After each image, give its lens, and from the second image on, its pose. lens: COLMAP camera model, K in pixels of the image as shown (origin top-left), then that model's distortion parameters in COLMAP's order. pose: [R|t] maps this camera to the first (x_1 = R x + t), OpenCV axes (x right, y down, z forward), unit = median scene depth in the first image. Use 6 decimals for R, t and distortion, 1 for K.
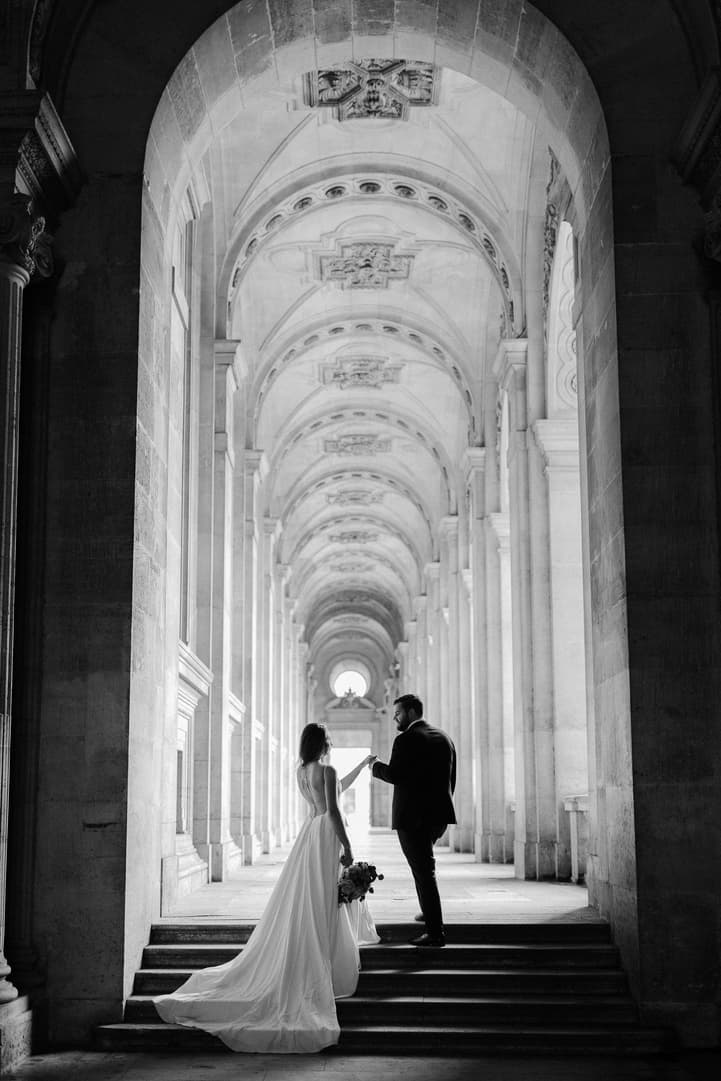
lens RADIAL K [[1537.8, 0, 360.5], [0, 1537.8, 540.5], [0, 0, 1]] dist [-0.005918, 0.027578]
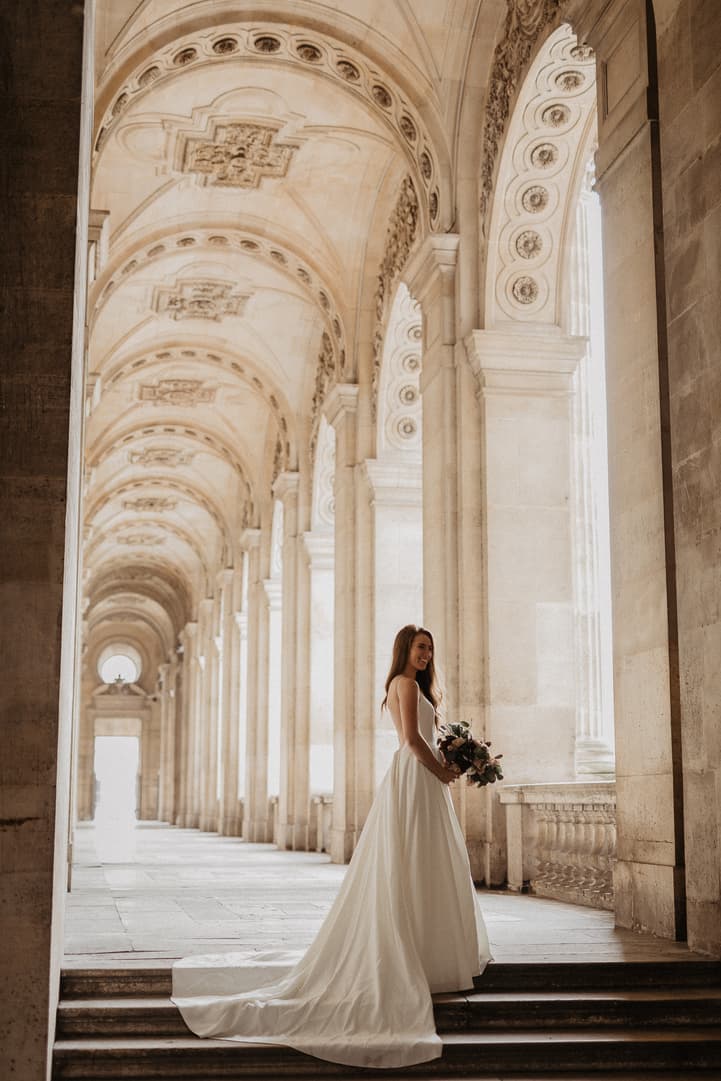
lens RADIAL K [[1515.3, 0, 360.5], [0, 1515.3, 540.5], [0, 0, 1]] dist [0.002085, -0.007177]
pose [[0.984758, 0.033812, 0.170610, -0.058473], [-0.034071, 0.999418, -0.001408, 0.027618], [-0.170558, -0.004427, 0.985338, 0.152051]]
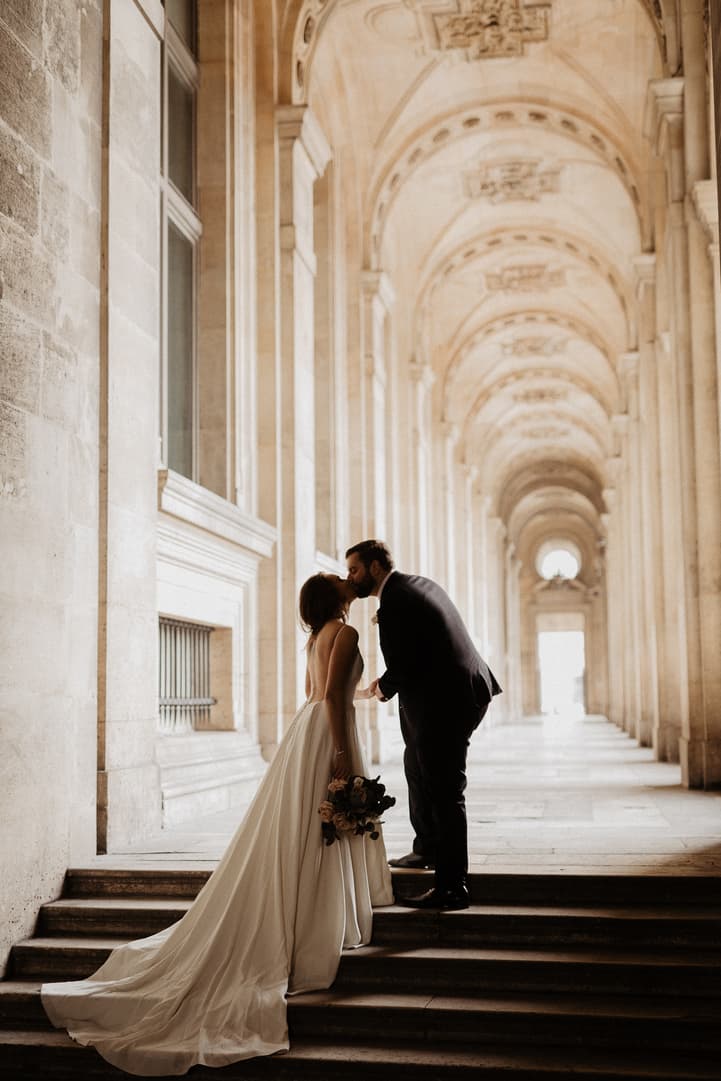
lens RADIAL K [[1537.8, 0, 360.5], [0, 1537.8, 540.5], [0, 0, 1]] dist [-0.005918, 0.027578]
pose [[0.987841, -0.022921, -0.153772, 0.047172], [0.033802, 0.997077, 0.068525, 0.028322], [0.151751, -0.072889, 0.985728, 0.164211]]
